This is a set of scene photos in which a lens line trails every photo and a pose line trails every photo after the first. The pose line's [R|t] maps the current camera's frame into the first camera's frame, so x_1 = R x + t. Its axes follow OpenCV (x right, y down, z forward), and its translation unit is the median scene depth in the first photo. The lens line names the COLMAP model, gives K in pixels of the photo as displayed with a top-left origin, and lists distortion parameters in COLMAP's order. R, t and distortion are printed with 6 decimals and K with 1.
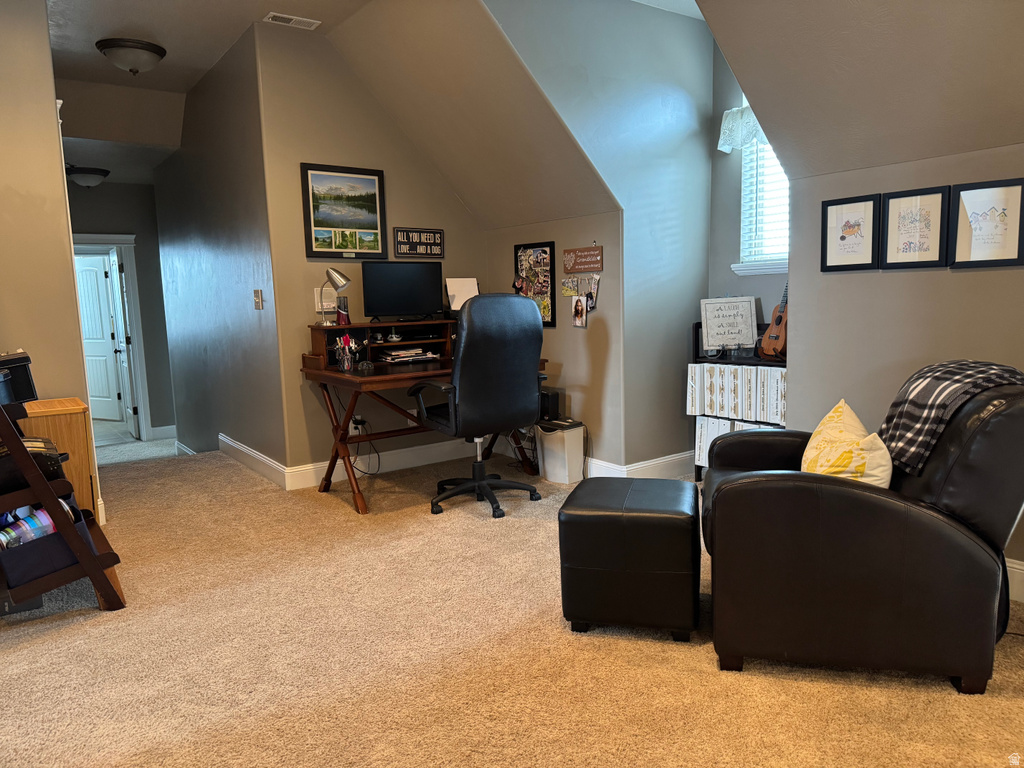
lens RADIAL K [[717.1, 0, 512.0], [0, 717.1, 384.0], [0, 0, 1]] dist [-0.001058, -0.001305]
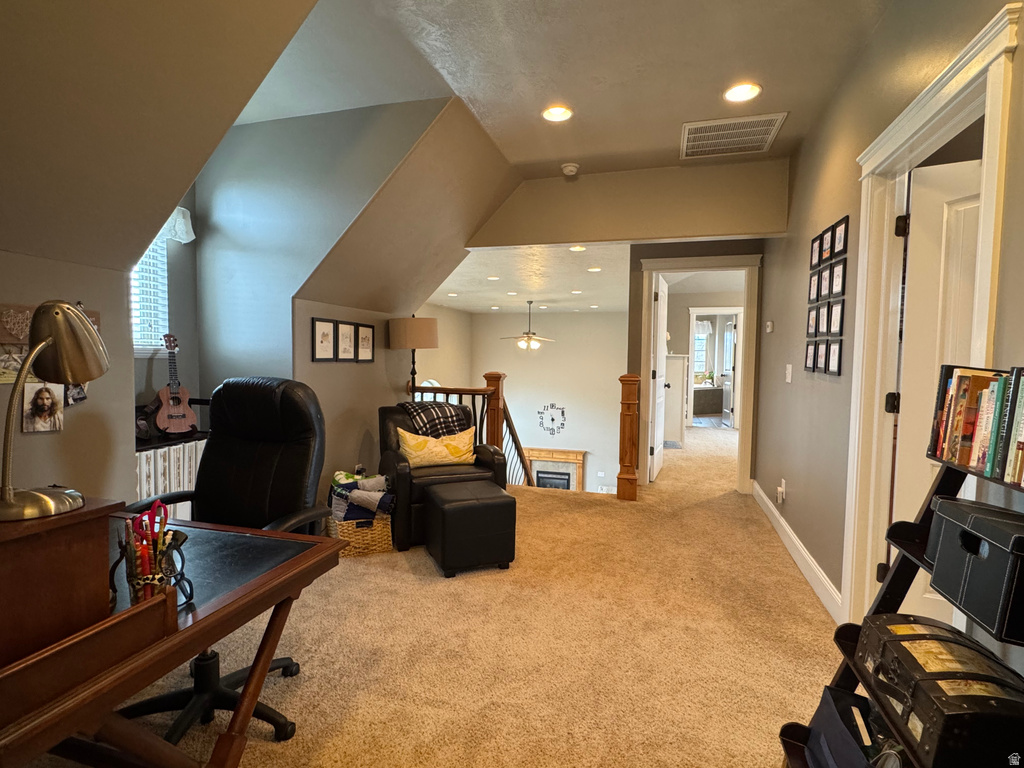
lens RADIAL K [[513.6, 0, 512.0], [0, 513.6, 384.0], [0, 0, 1]] dist [0.000091, -0.000090]
pose [[-0.606861, -0.019753, 0.794563, -0.714288], [0.098134, 0.990180, 0.099567, -0.178785], [-0.788727, 0.138397, -0.598963, 1.342578]]
